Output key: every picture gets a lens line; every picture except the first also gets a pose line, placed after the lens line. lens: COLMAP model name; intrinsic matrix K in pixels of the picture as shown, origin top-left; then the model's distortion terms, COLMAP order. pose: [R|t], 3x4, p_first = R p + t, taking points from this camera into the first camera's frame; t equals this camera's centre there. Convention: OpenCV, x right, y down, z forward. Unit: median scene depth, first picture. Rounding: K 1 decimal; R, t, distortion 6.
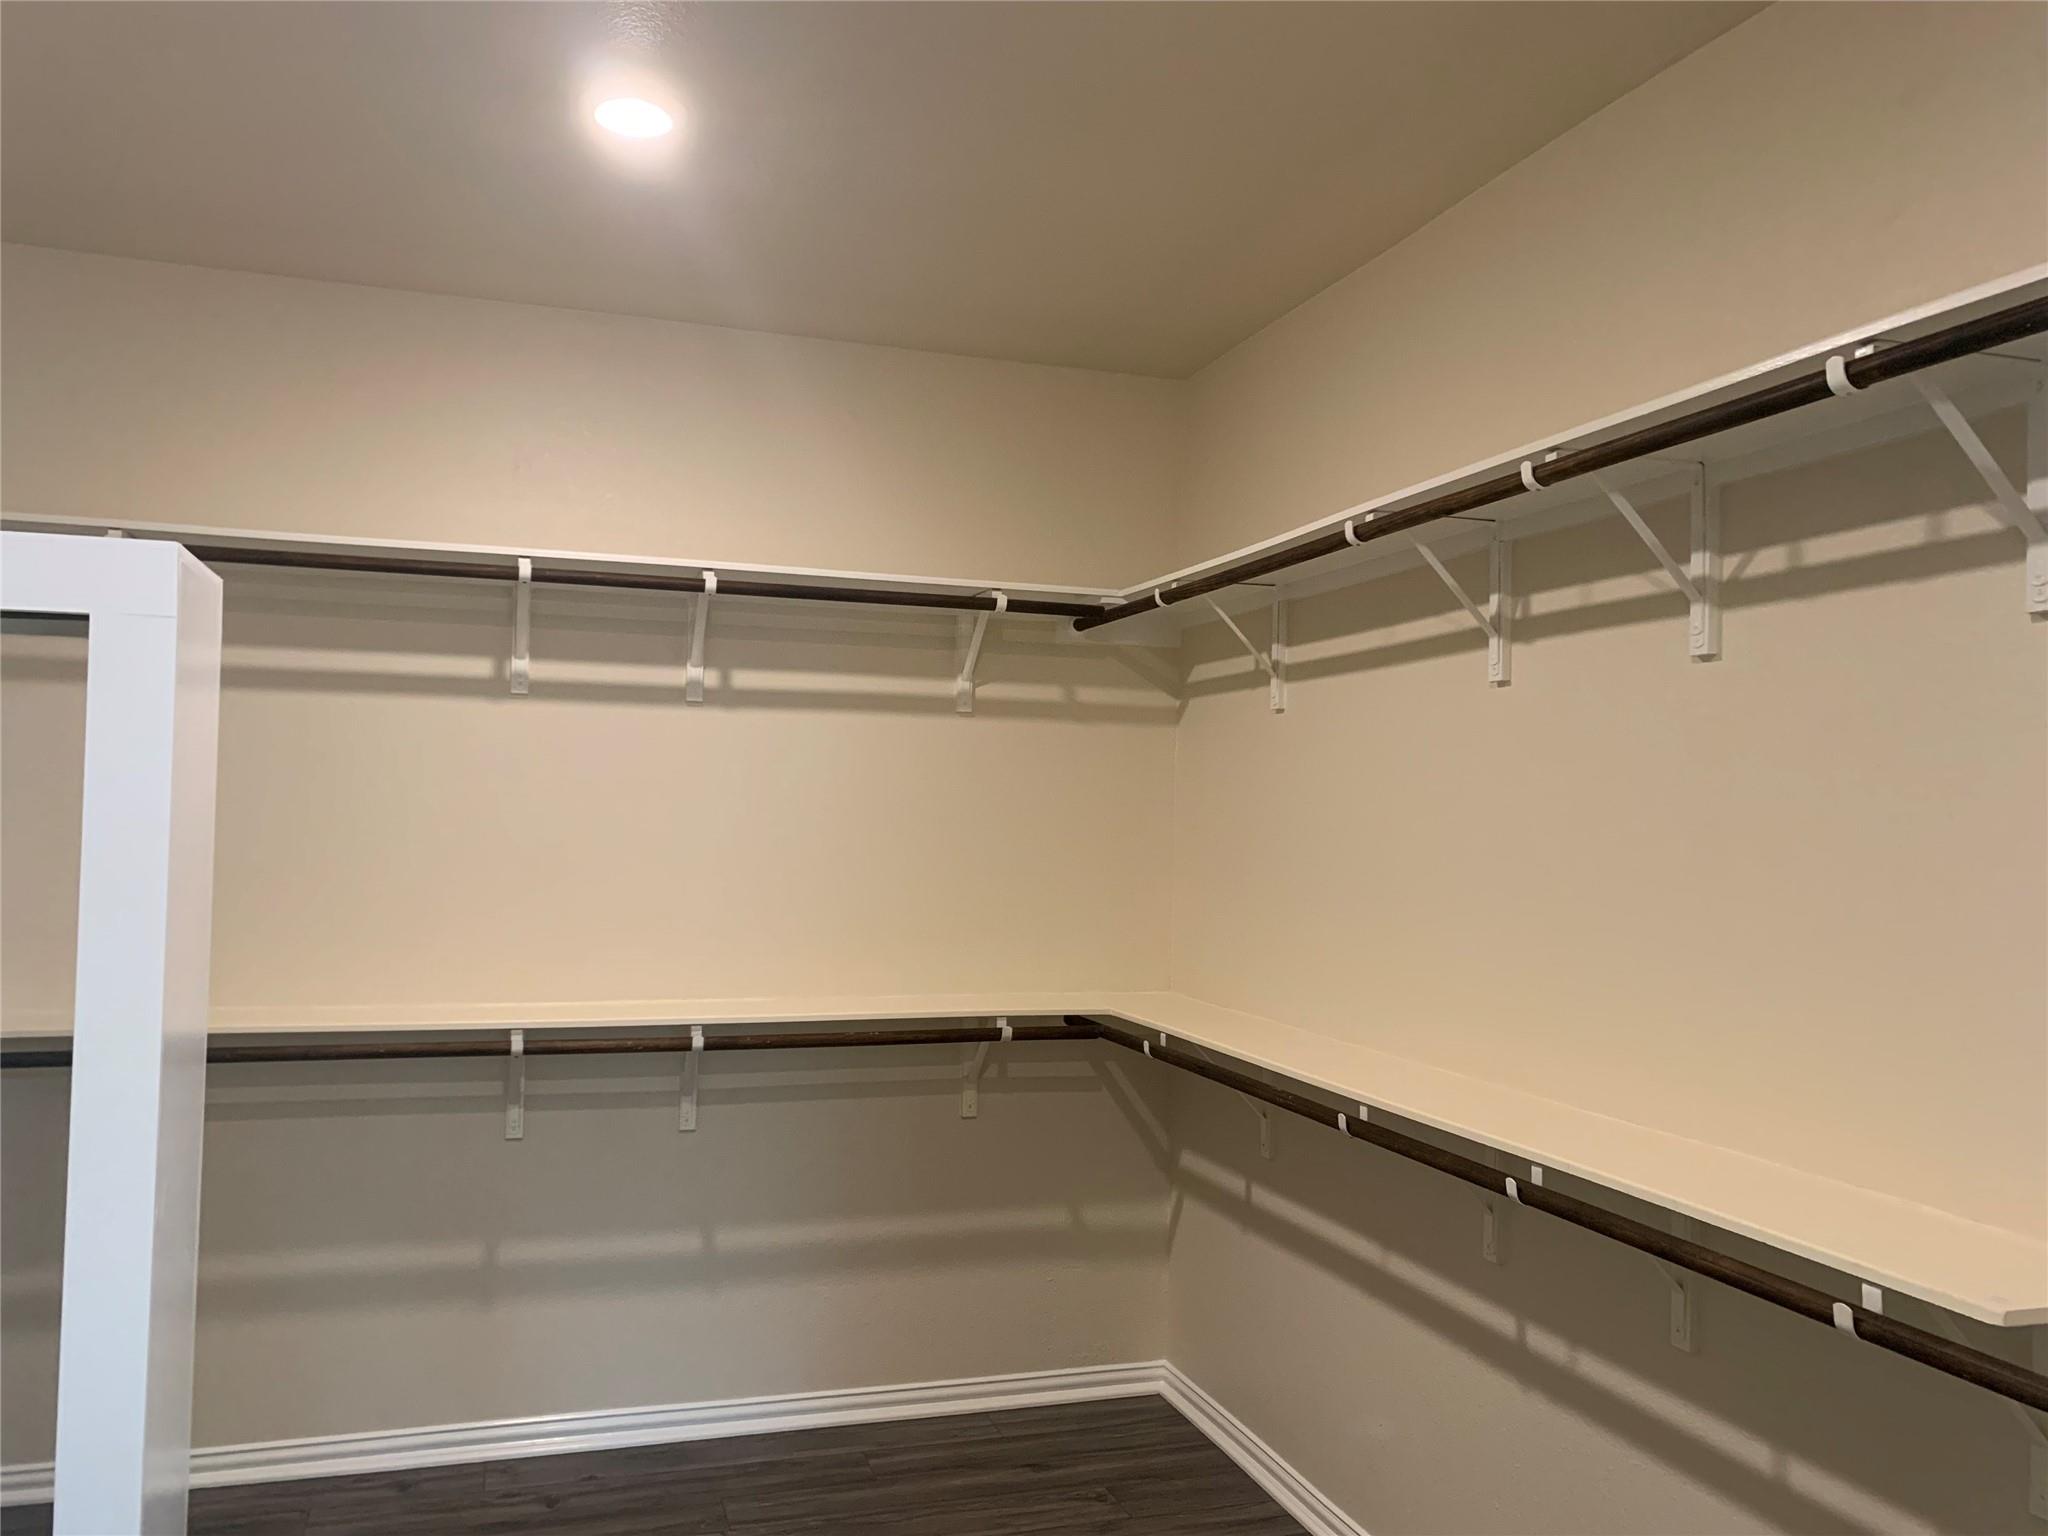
lens RADIAL K [[1564.4, 0, 1016.5], [0, 1564.4, 764.1], [0, 0, 1]] dist [0.025038, -0.024422]
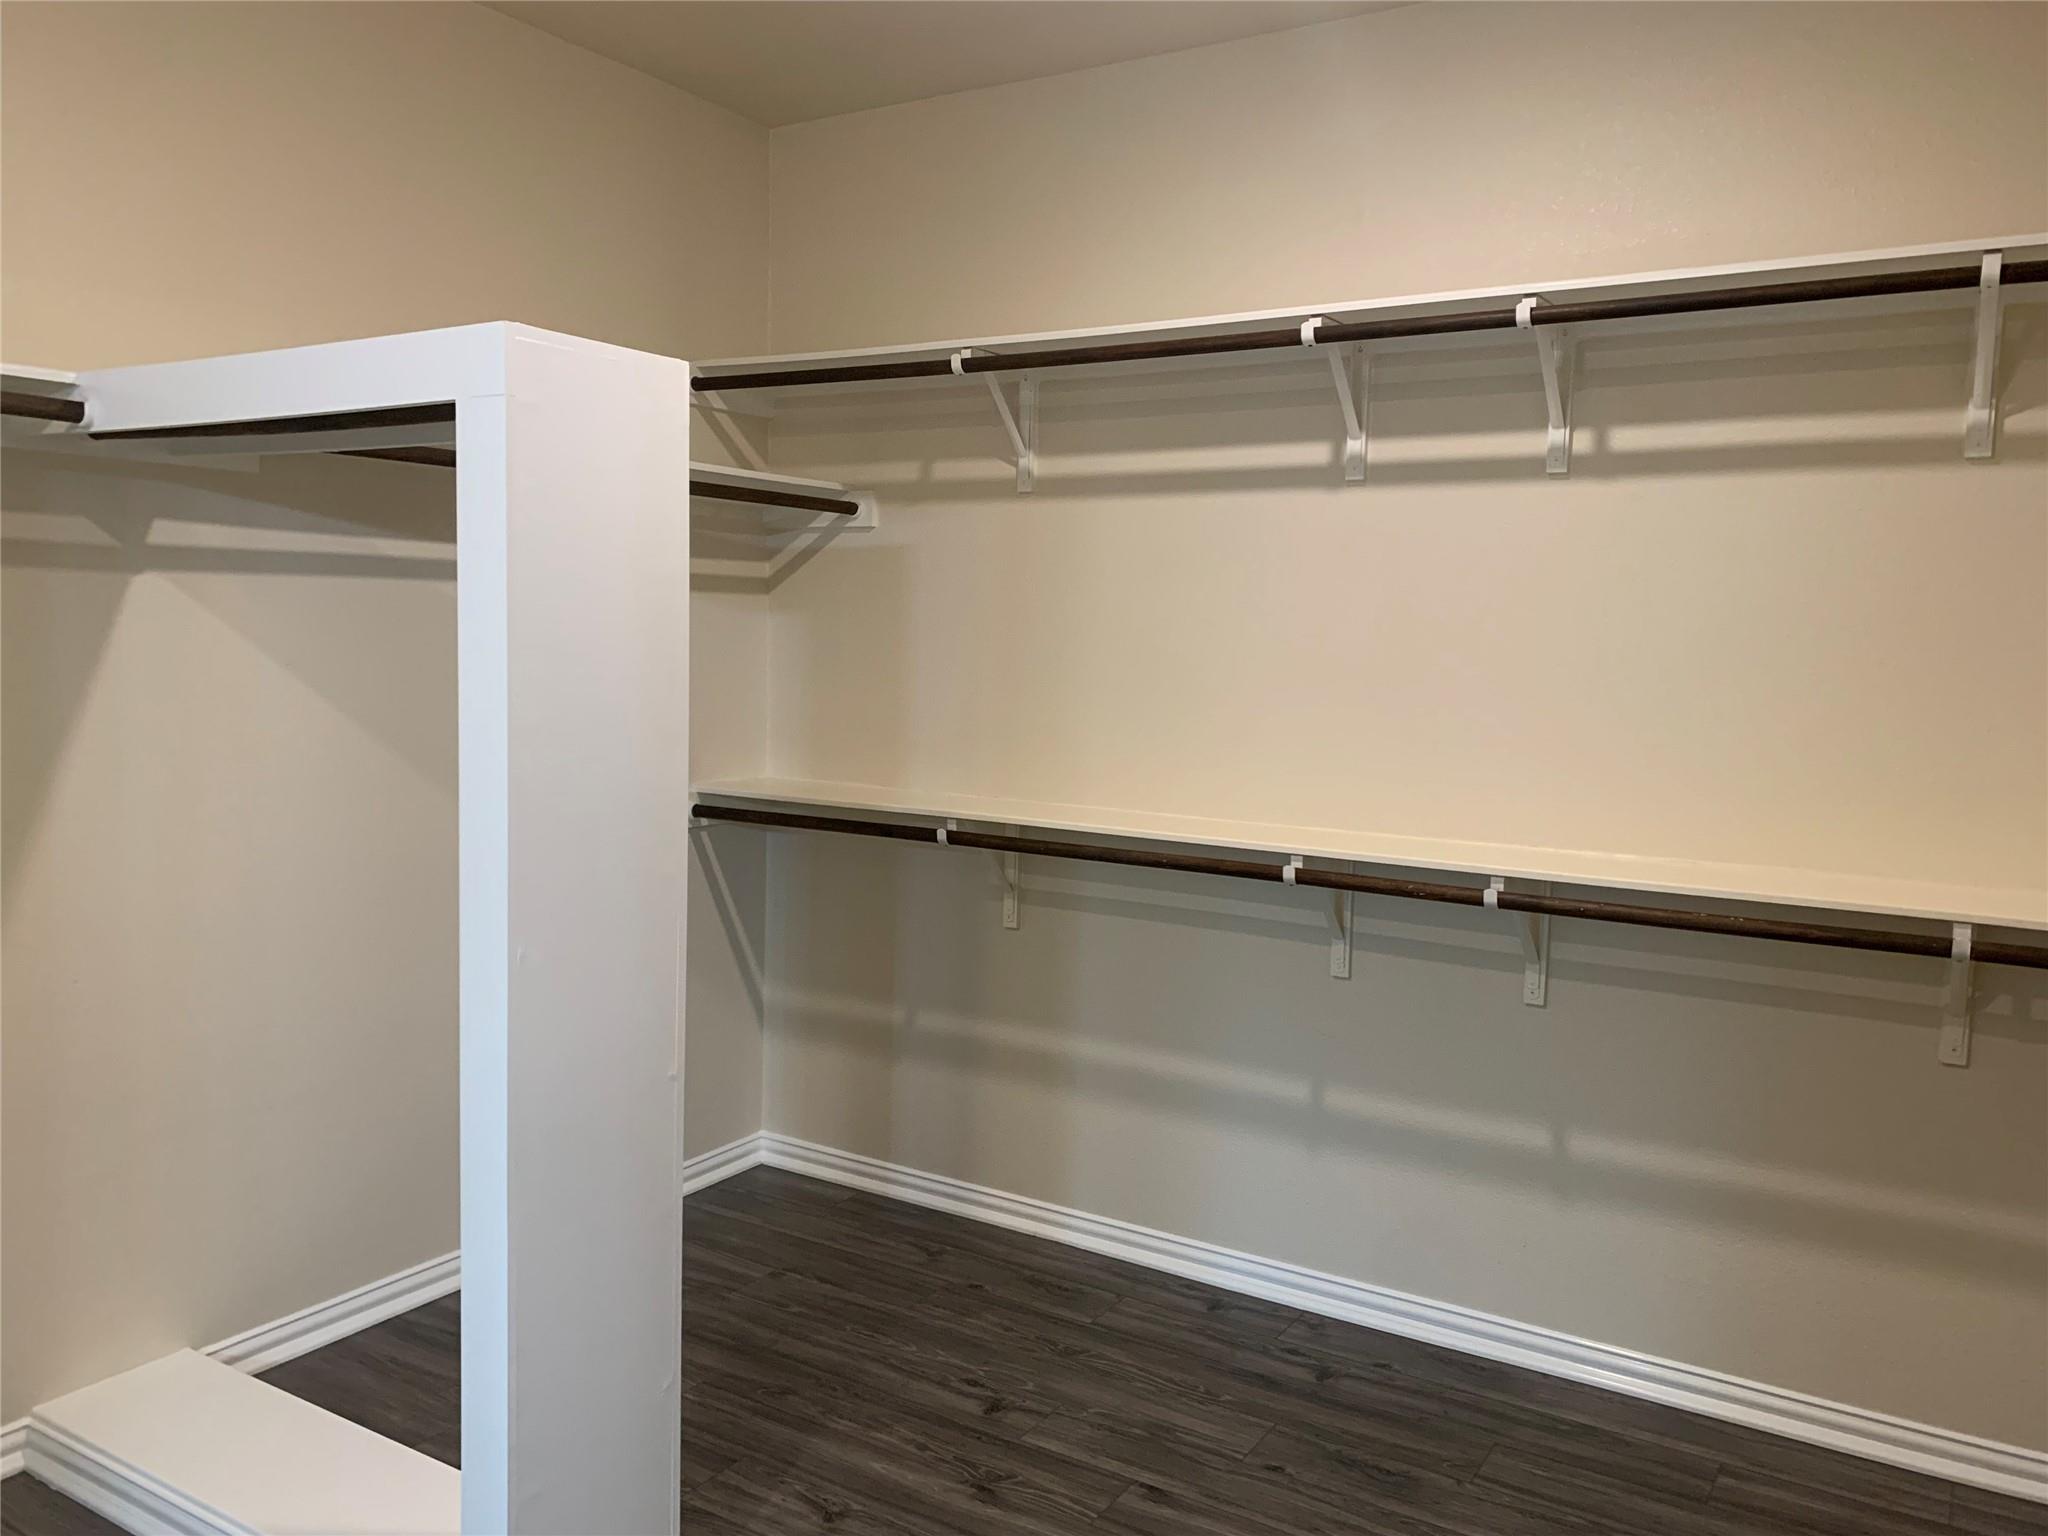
lens RADIAL K [[1564.4, 0, 1017.5], [0, 1564.4, 771.2], [0, 0, 1]] dist [0.025038, -0.024422]
pose [[0.645375, 0.060754, -0.761446, 0.239015], [0.019178, 0.995229, 0.095662, 0.029611], [0.763625, -0.076341, 0.641131, 0.285088]]
